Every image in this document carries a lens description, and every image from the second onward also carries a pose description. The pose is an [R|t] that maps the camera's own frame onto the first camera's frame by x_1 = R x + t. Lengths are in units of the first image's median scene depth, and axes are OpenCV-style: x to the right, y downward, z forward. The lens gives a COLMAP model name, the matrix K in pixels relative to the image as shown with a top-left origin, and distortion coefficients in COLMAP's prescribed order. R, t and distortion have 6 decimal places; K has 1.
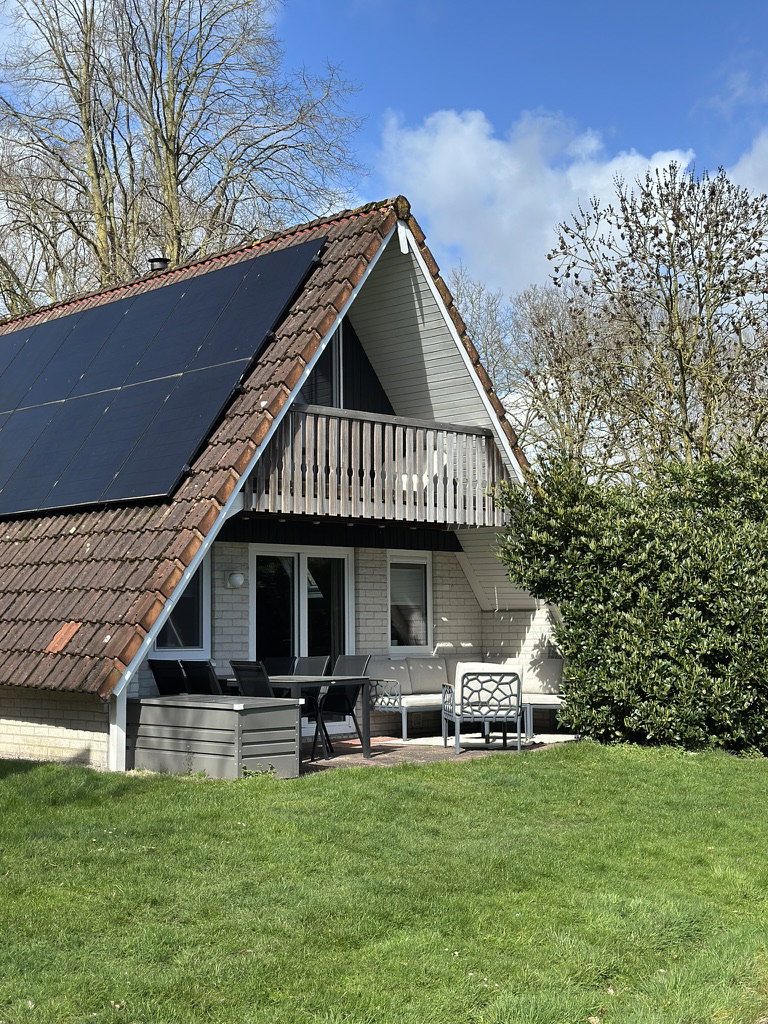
lens RADIAL K [[1477.0, 0, 385.4], [0, 1477.0, 529.0], [0, 0, 1]] dist [0.246843, 0.008510]
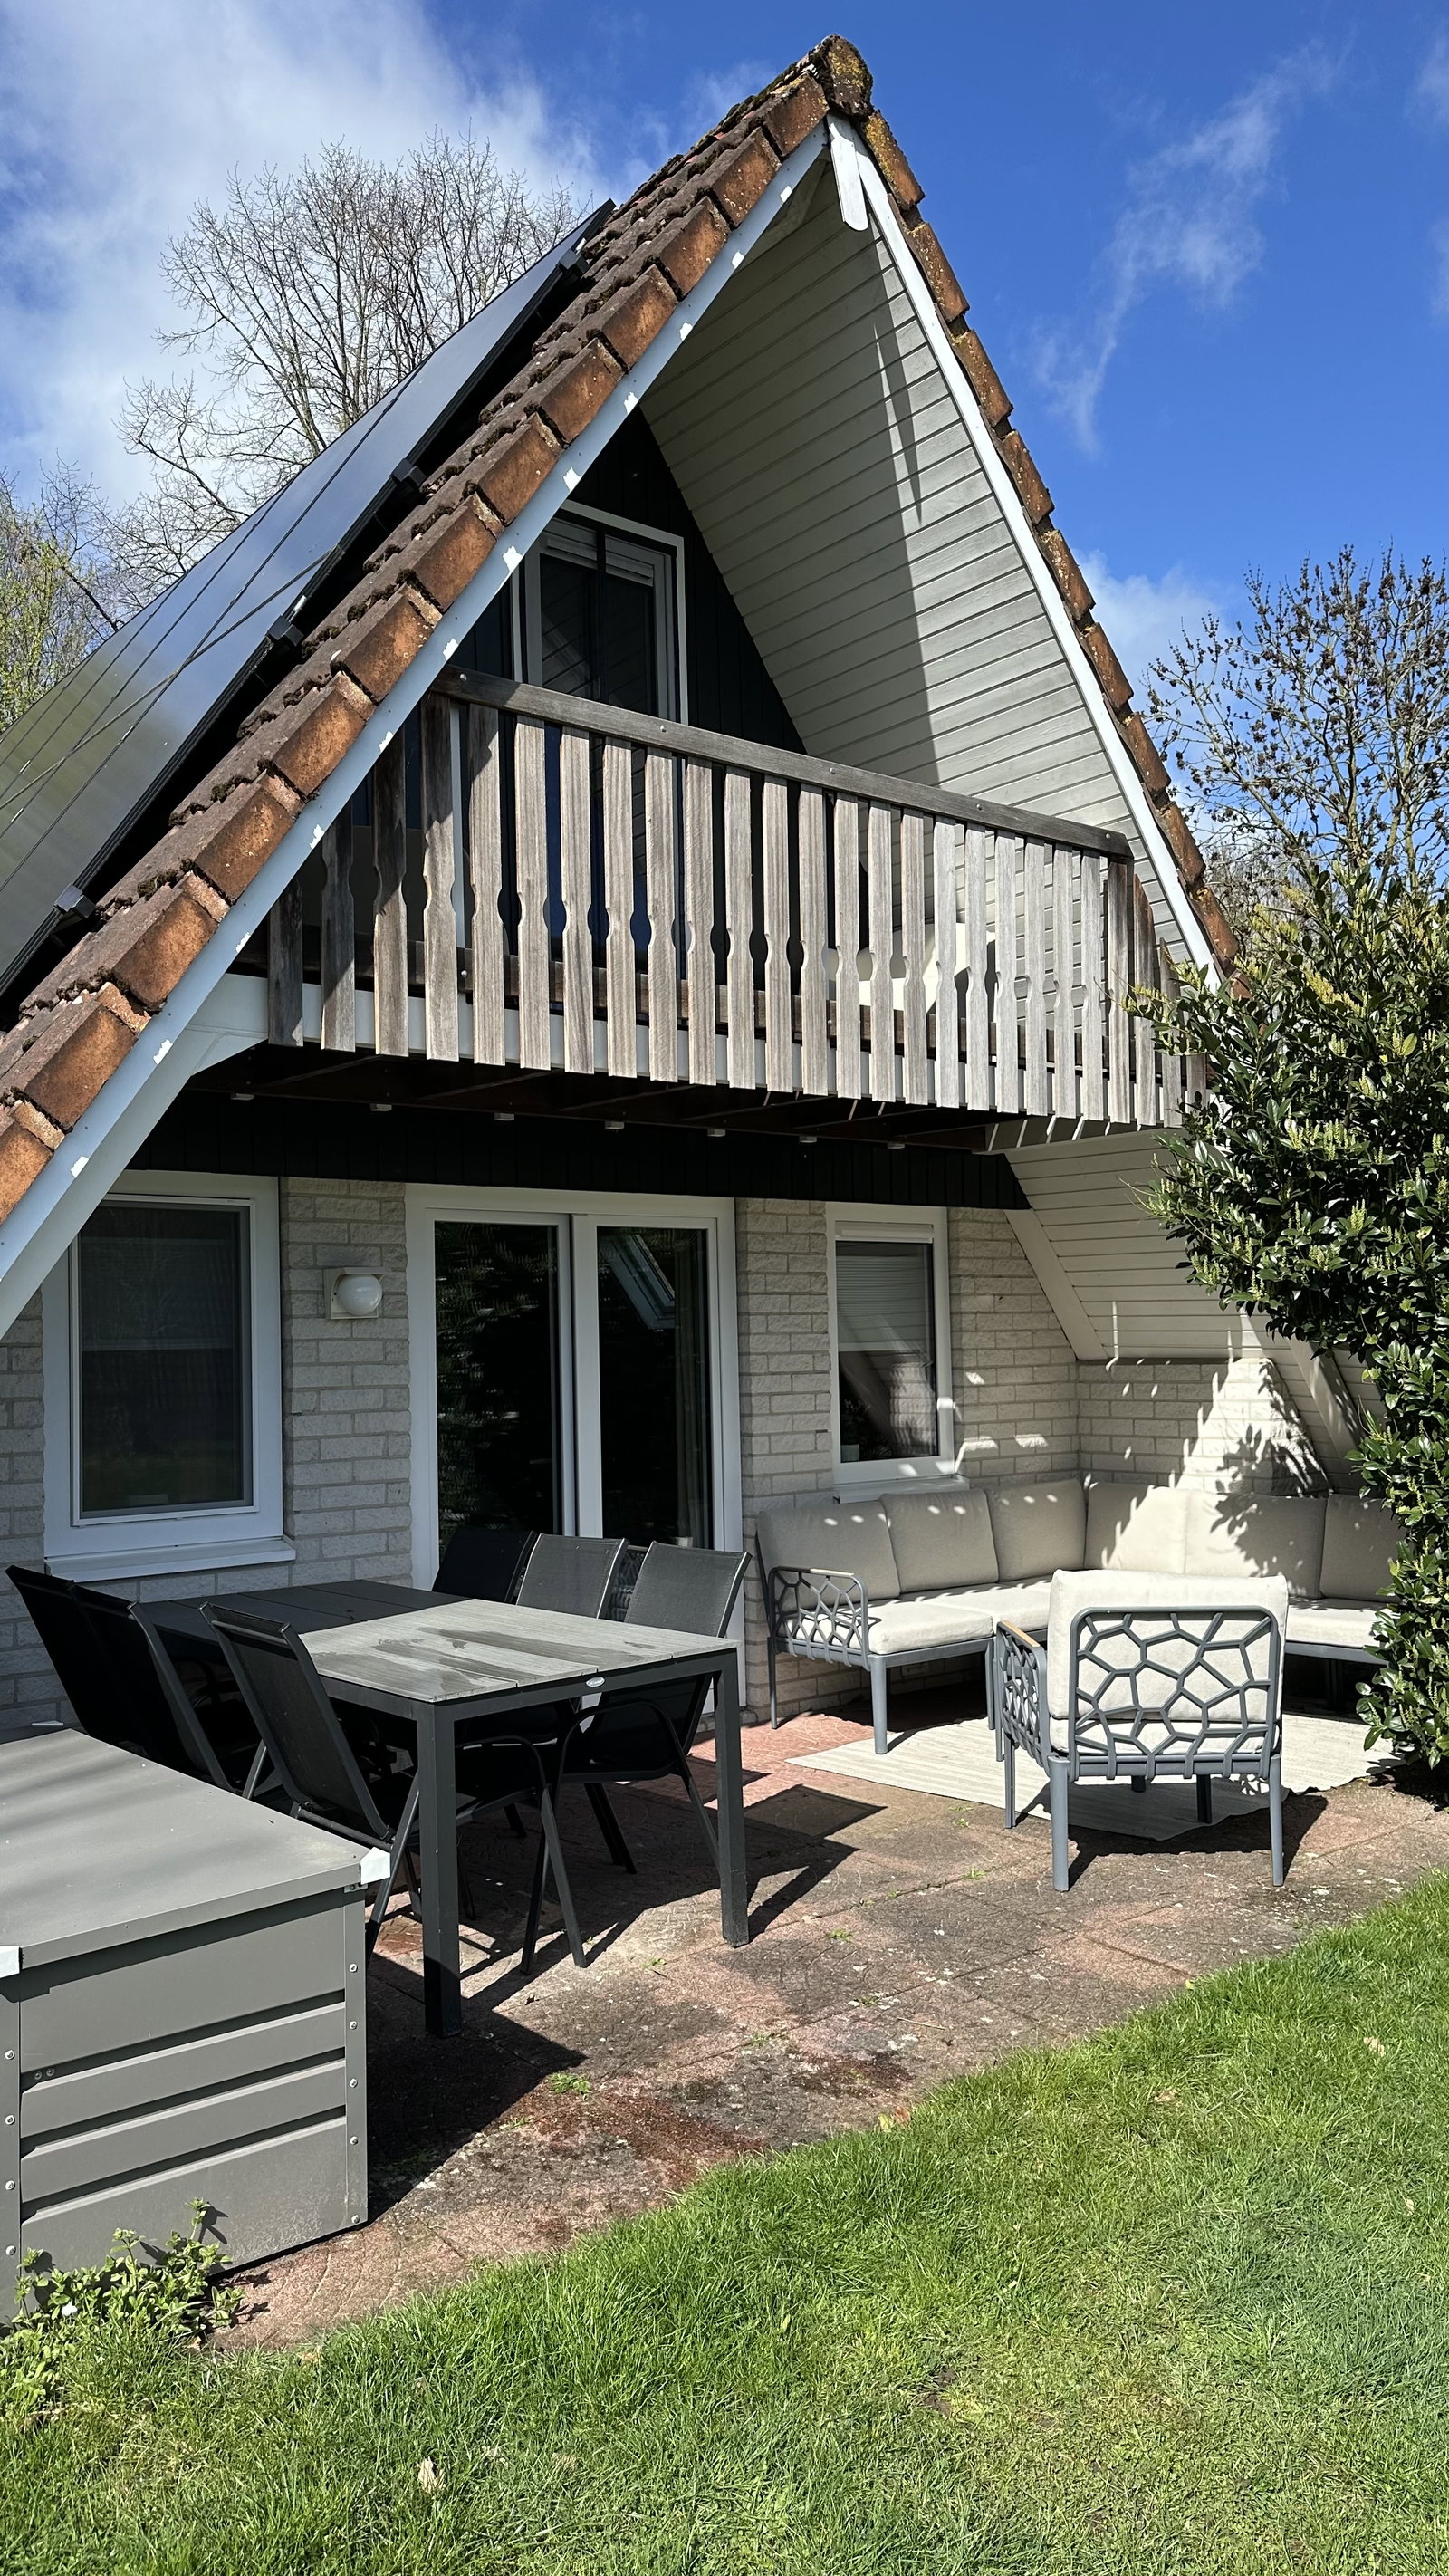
lens RADIAL K [[1767.6, 0, 724.5], [0, 1767.6, 1288.0], [0, 0, 1]] dist [0.121863, -0.139856]
pose [[0.996433, -0.015916, -0.082875, 0.013530], [0.019023, 0.999140, 0.036837, 0.019961], [0.082217, -0.038283, 0.995879, 0.617295]]
